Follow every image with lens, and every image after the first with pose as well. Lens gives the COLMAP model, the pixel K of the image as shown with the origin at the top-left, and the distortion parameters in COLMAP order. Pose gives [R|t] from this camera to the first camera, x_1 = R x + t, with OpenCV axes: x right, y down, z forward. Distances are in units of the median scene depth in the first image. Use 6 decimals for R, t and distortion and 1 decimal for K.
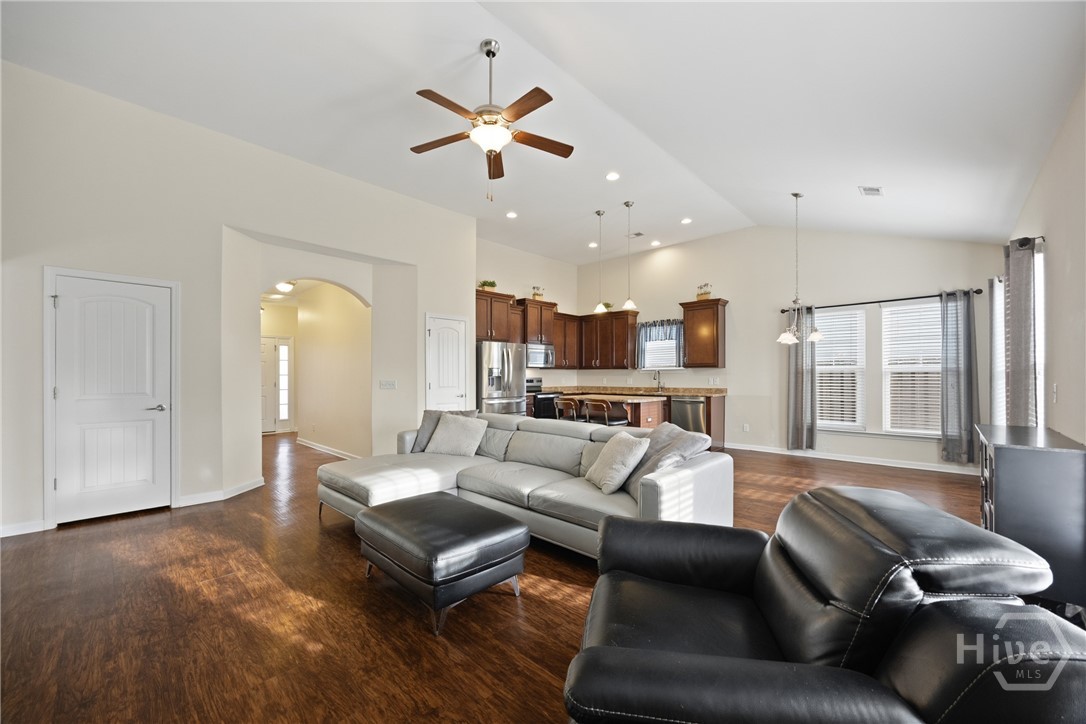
lens RADIAL K [[428.3, 0, 535.8], [0, 428.3, 375.3], [0, 0, 1]] dist [-0.015181, 0.000009]
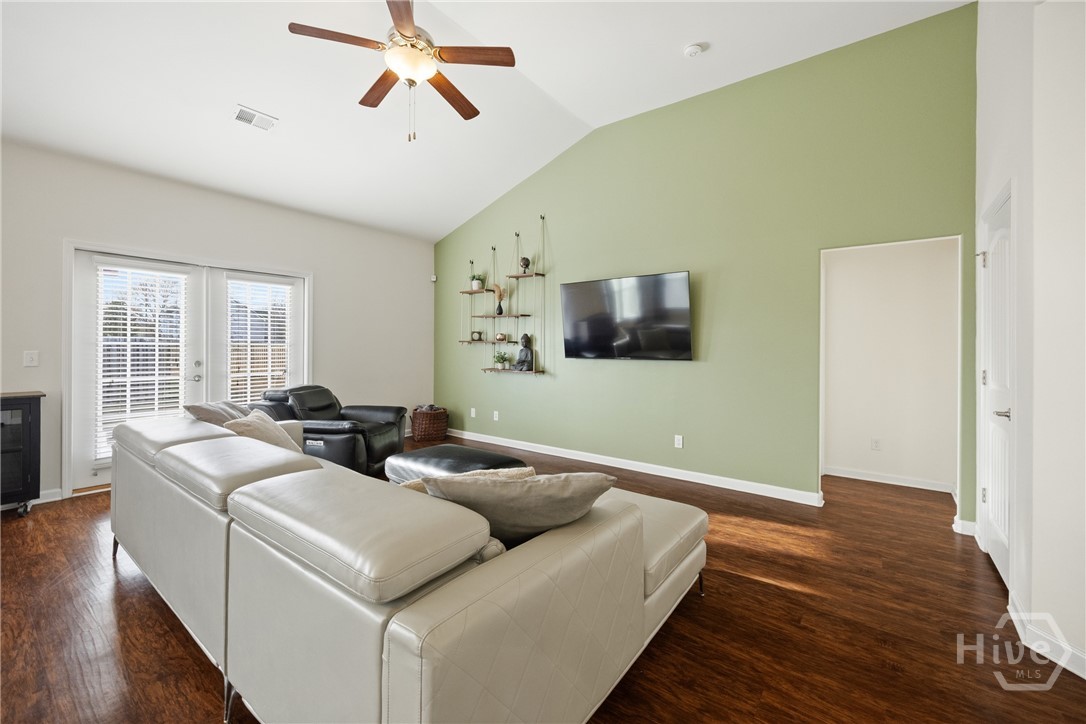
lens RADIAL K [[441.2, 0, 548.1], [0, 441.2, 344.8], [0, 0, 1]] dist [0.003097, 0.000263]
pose [[-0.990728, -0.010420, -0.135464, -0.101530], [-0.009511, 0.999928, -0.007355, -0.003431], [0.135530, -0.005999, -0.990755, 0.762316]]
